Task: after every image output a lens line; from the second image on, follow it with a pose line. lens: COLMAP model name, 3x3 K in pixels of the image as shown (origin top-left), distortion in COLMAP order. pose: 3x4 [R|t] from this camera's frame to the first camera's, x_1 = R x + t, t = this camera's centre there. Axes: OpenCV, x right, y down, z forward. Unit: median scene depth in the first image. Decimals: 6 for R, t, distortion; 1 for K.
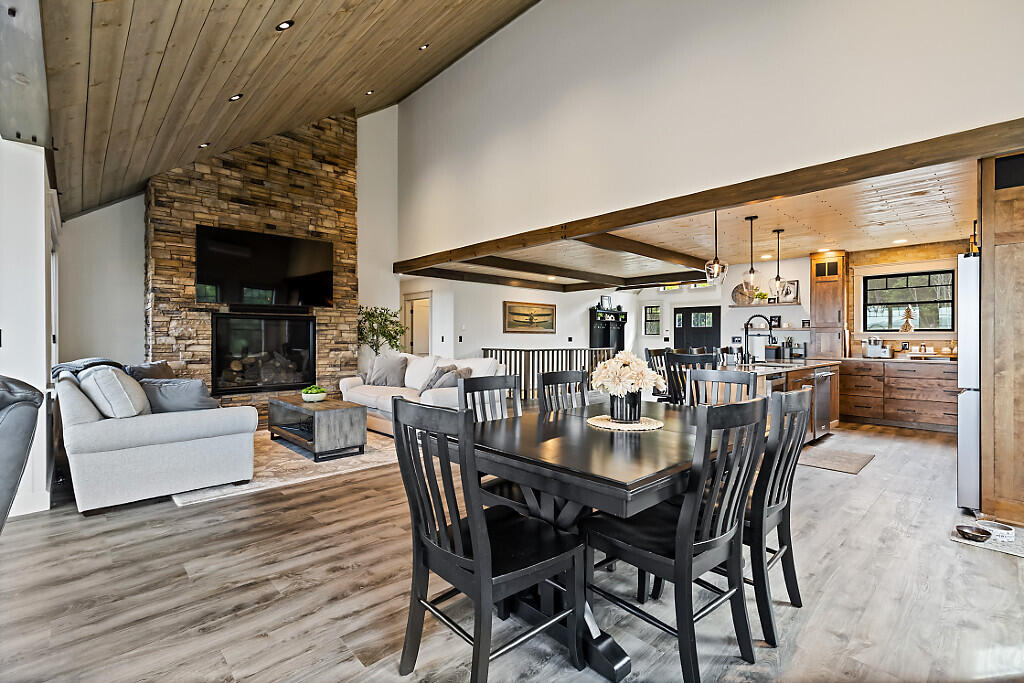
lens RADIAL K [[464.7, 0, 517.2], [0, 464.7, 338.3], [0, 0, 1]] dist [0.001698, -0.000943]
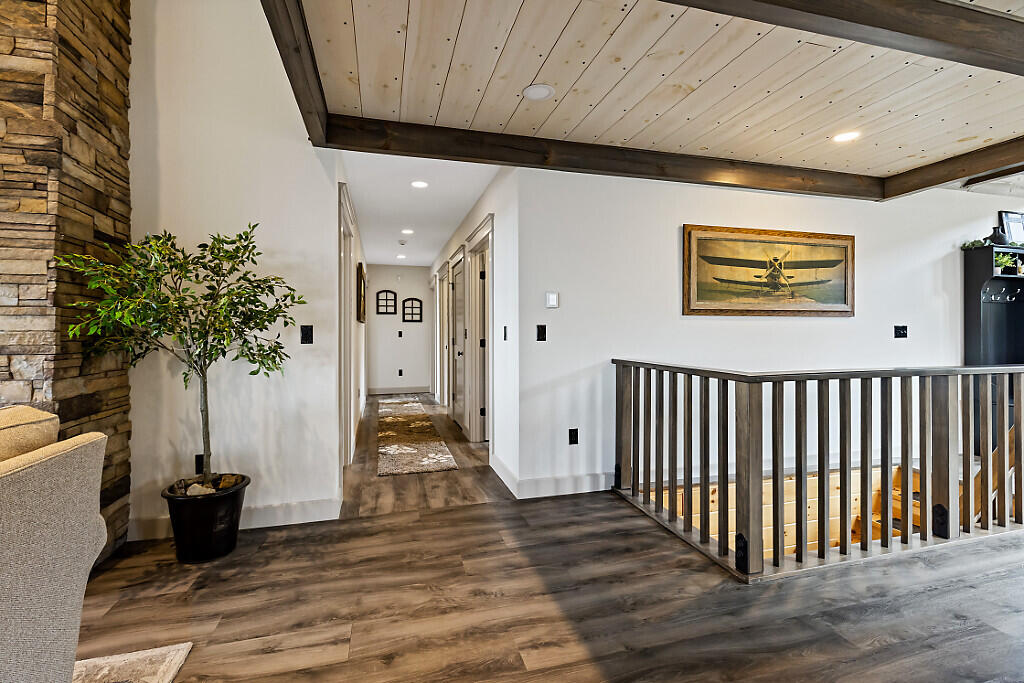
lens RADIAL K [[464.7, 0, 513.8], [0, 464.7, 327.0], [0, 0, 1]] dist [0.001698, -0.000943]
pose [[0.878879, -0.007476, -0.476986, 0.038366], [0.006066, 0.999971, -0.004495, -0.002093], [0.477006, 0.001057, 0.878899, 0.931795]]
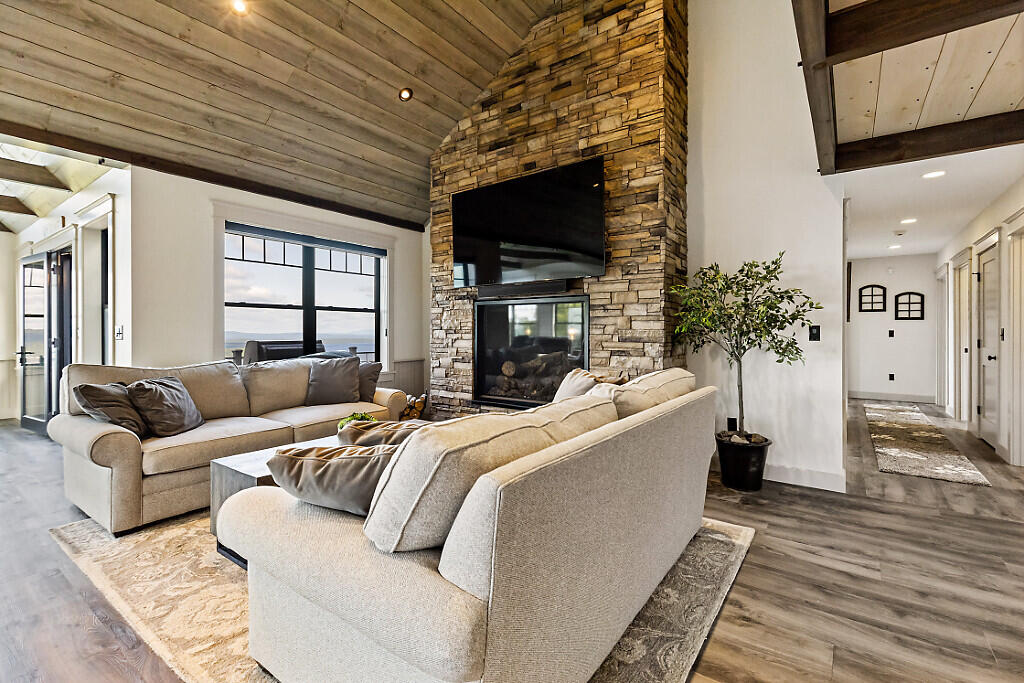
lens RADIAL K [[464.7, 0, 504.0], [0, 464.7, 330.7], [0, 0, 1]] dist [0.001698, -0.000943]
pose [[0.160264, 0.002001, -0.987072, 0.120256], [0.003317, 0.999991, 0.002565, -0.003421], [0.987069, -0.003685, 0.160256, 0.794846]]
